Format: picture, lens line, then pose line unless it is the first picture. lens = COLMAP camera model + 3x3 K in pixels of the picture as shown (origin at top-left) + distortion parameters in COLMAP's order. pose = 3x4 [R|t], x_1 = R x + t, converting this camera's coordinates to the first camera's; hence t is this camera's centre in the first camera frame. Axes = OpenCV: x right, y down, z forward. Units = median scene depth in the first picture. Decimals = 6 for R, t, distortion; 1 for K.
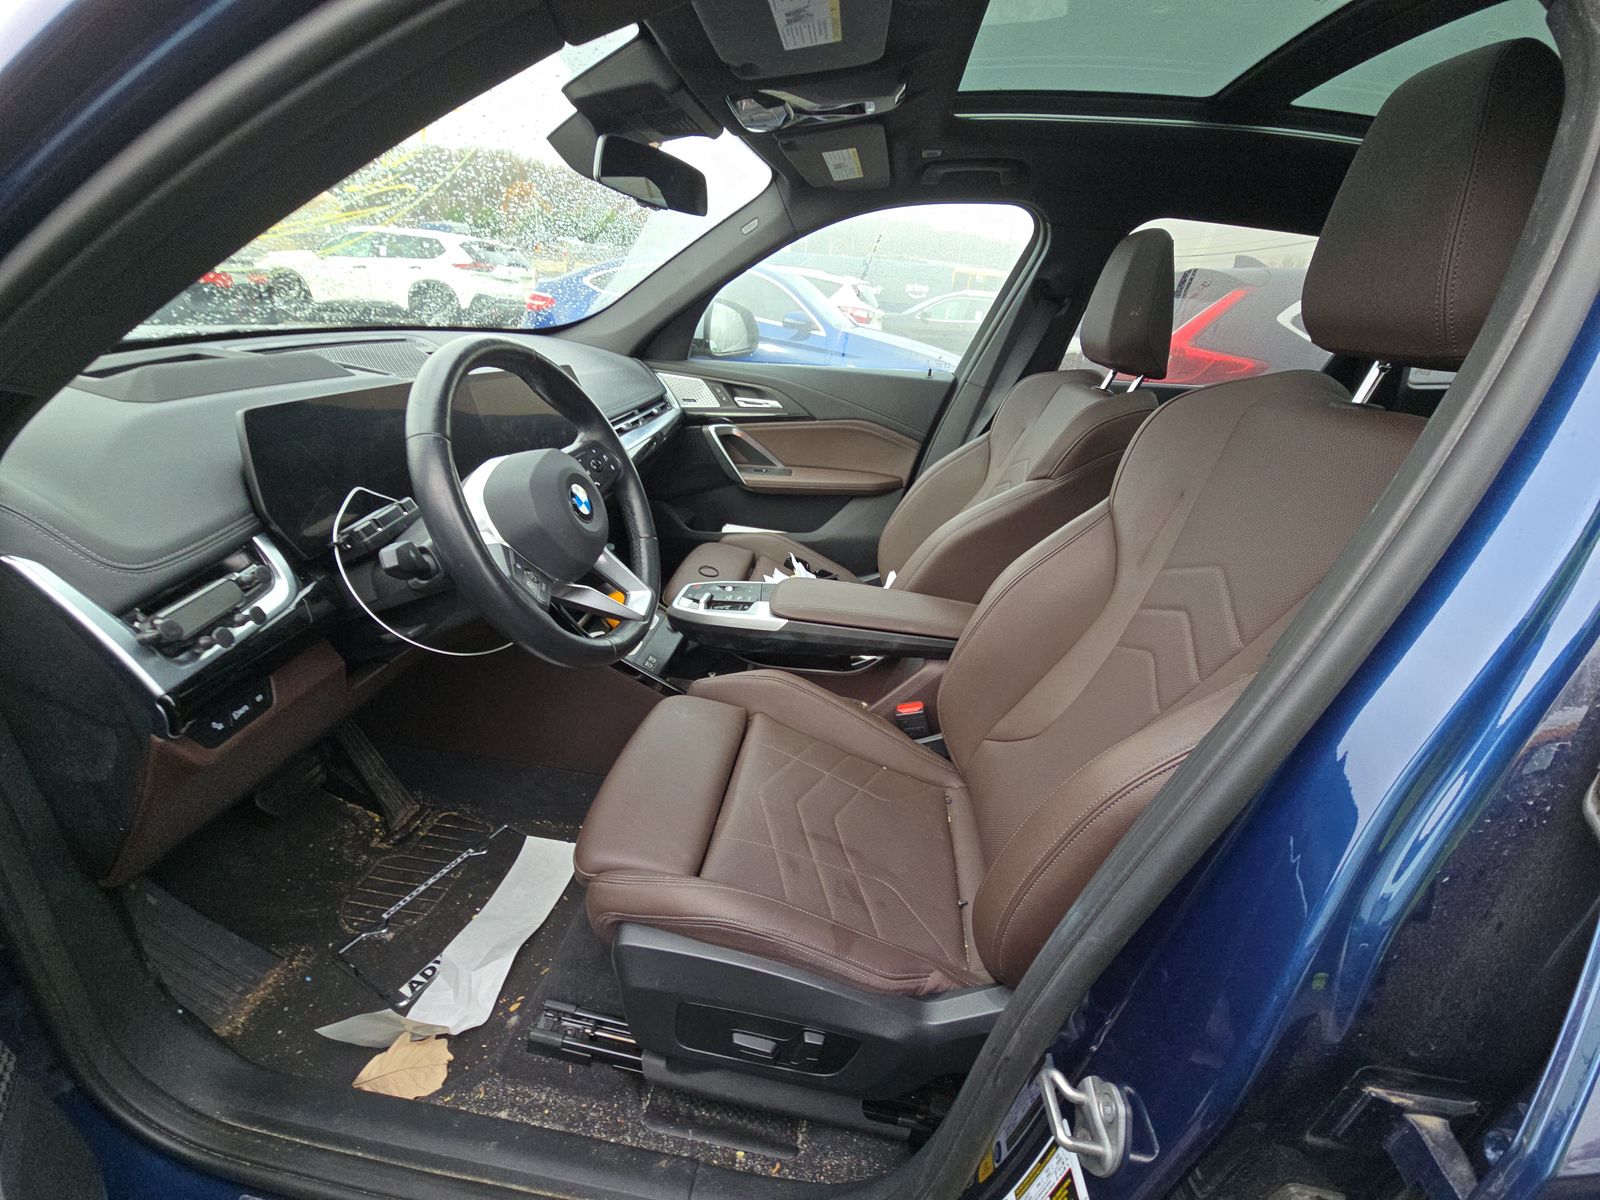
lens RADIAL K [[642.9, 0, 796.1], [0, 642.9, 608.0], [0, 0, 1]] dist [0.017326, -0.015685]
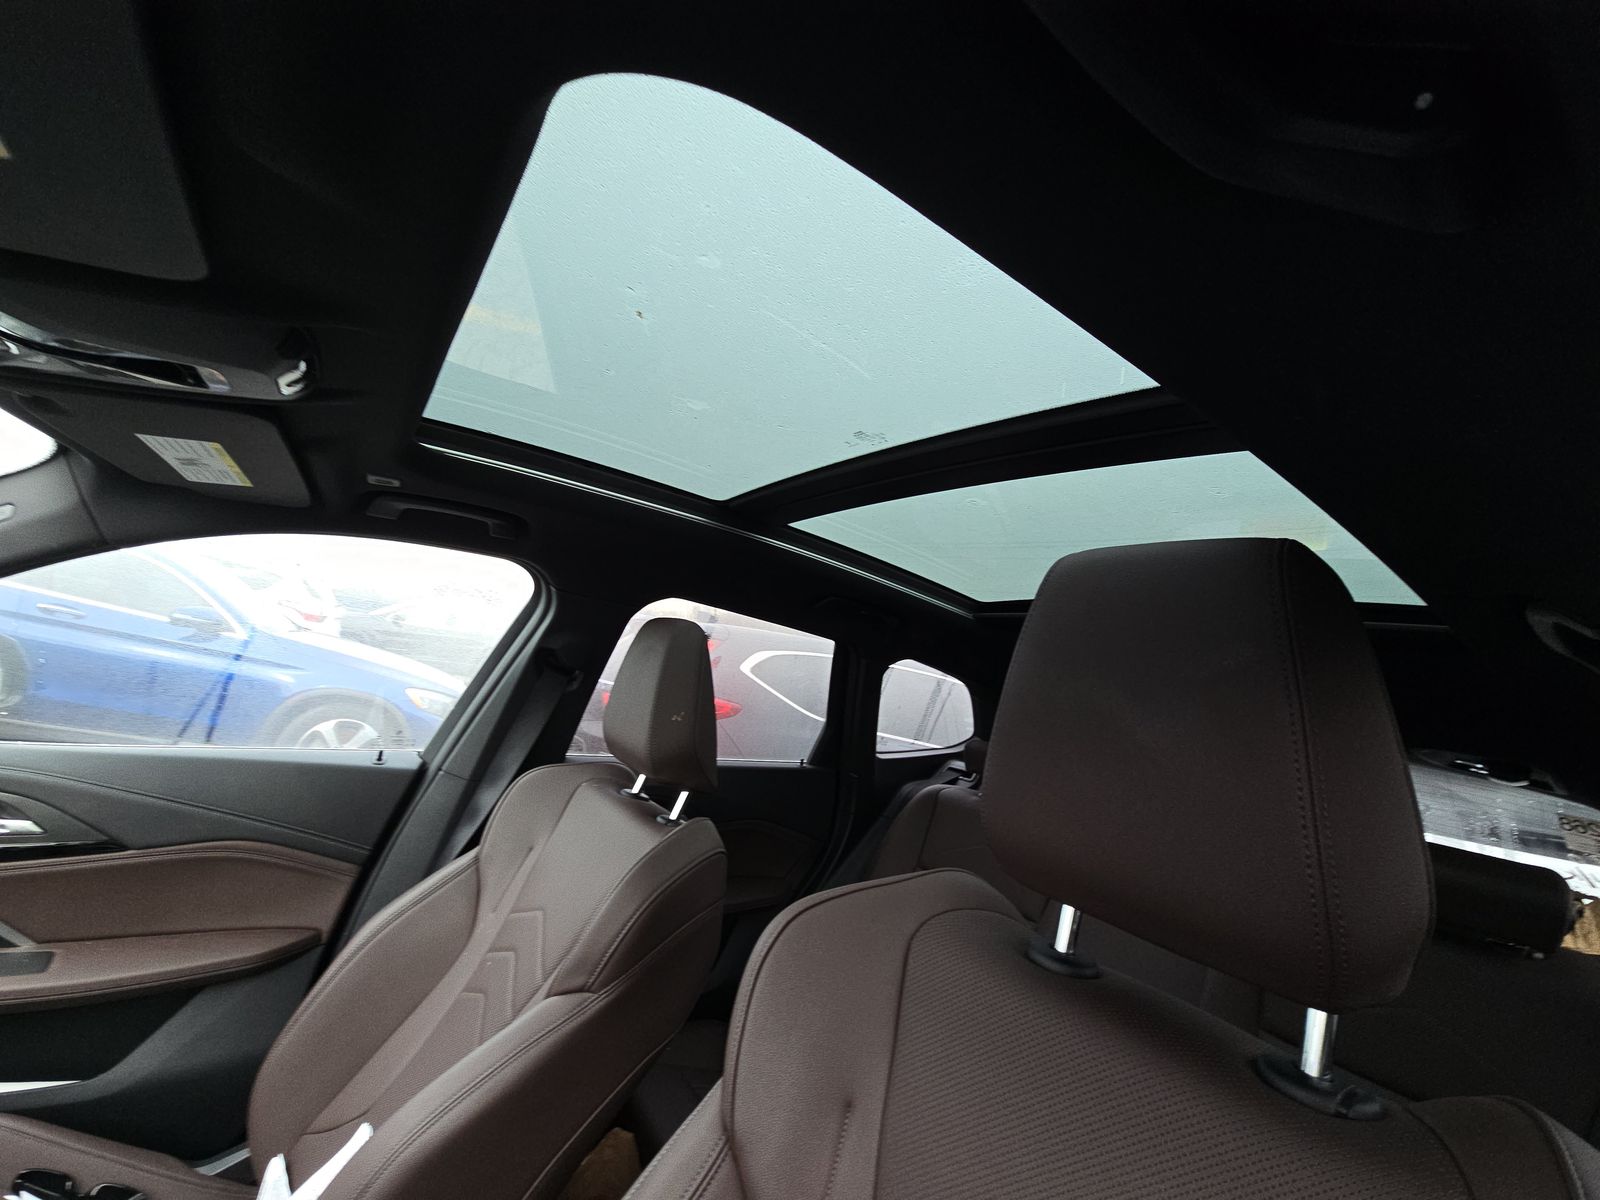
lens RADIAL K [[642.9, 0, 796.1], [0, 642.9, 608.0], [0, 0, 1]] dist [0.017326, -0.015685]
pose [[0.741093, 0.105183, 0.663112, 0.073432], [0.195984, 0.910748, -0.363495, -0.189144], [-0.642161, 0.399343, 0.654335, 0.247944]]
